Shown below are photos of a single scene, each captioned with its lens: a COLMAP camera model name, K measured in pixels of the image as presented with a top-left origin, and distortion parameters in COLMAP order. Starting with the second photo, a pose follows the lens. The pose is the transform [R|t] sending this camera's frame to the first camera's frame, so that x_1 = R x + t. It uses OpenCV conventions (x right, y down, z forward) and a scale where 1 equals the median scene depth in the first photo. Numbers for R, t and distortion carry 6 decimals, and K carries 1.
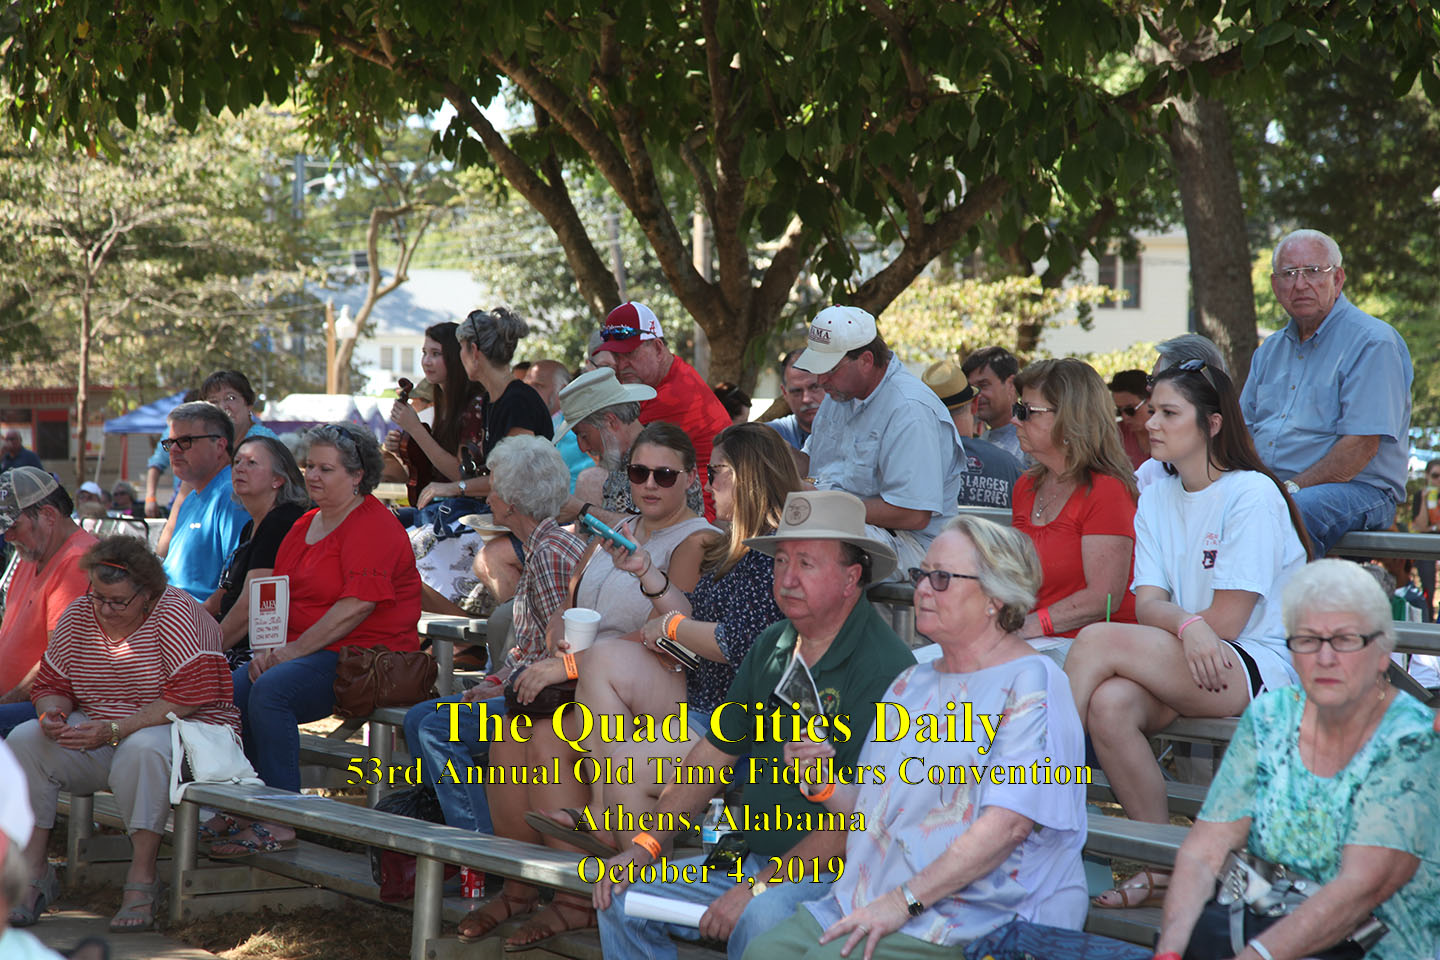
lens RADIAL K [[3927.5, 0, 719.1], [0, 3927.5, 479.0], [0, 0, 1]] dist [0.491723, 0.000000]
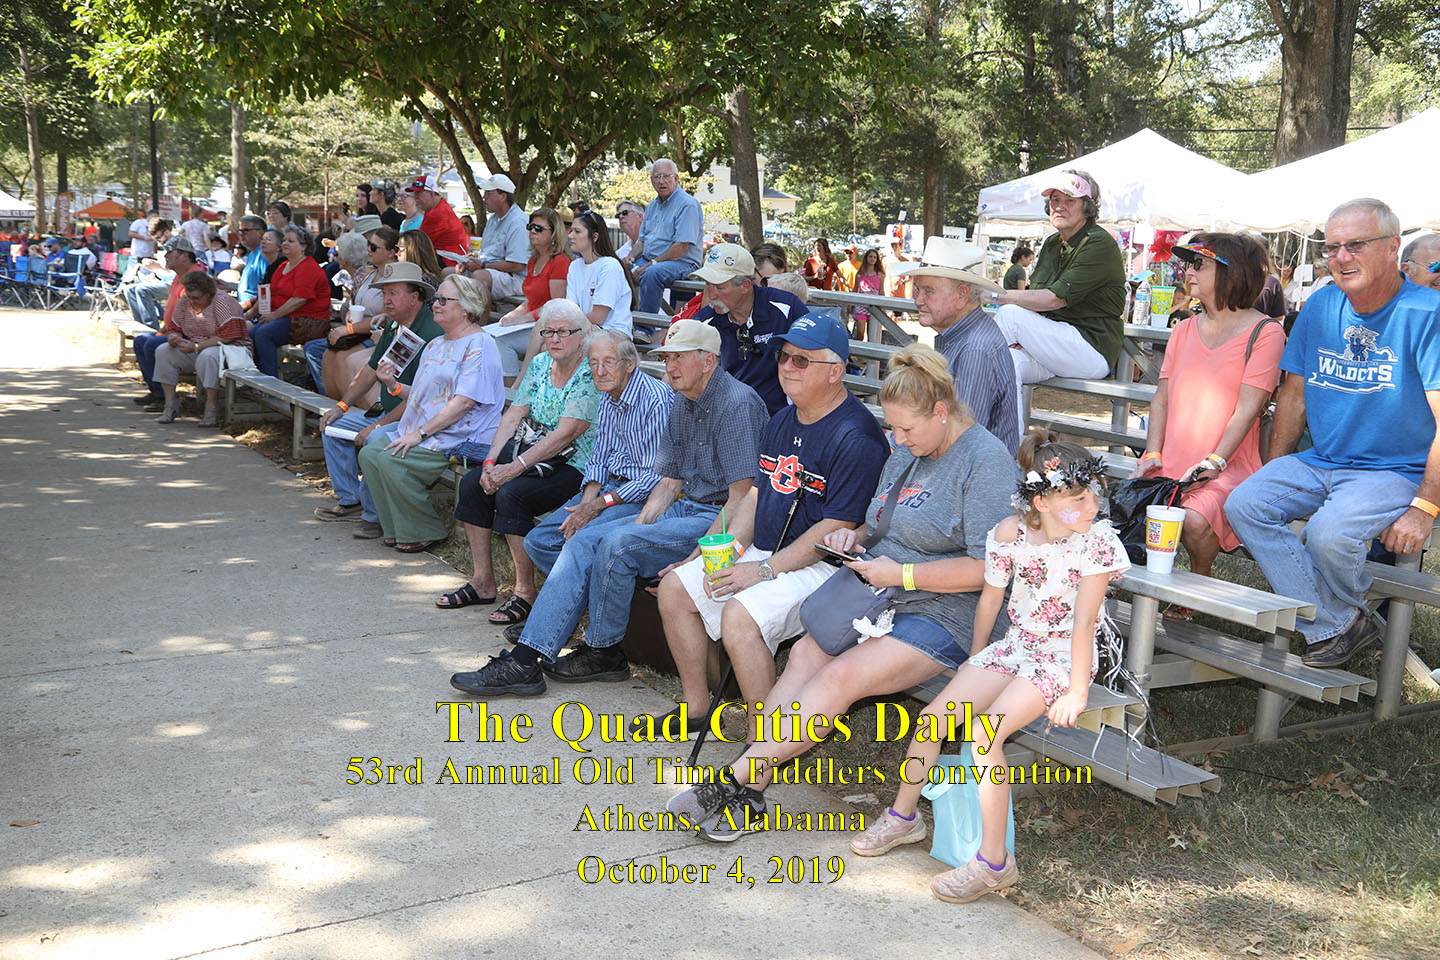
lens RADIAL K [[1453.3, 0, 720.8], [0, 1453.3, 484.5], [0, 0, 1]] dist [-0.055964, 0.000000]
pose [[0.996975, 0.016758, 0.075900, 0.136847], [-0.028800, 0.986622, 0.160463, -0.008876], [-0.072195, -0.162163, 0.984119, 0.085379]]
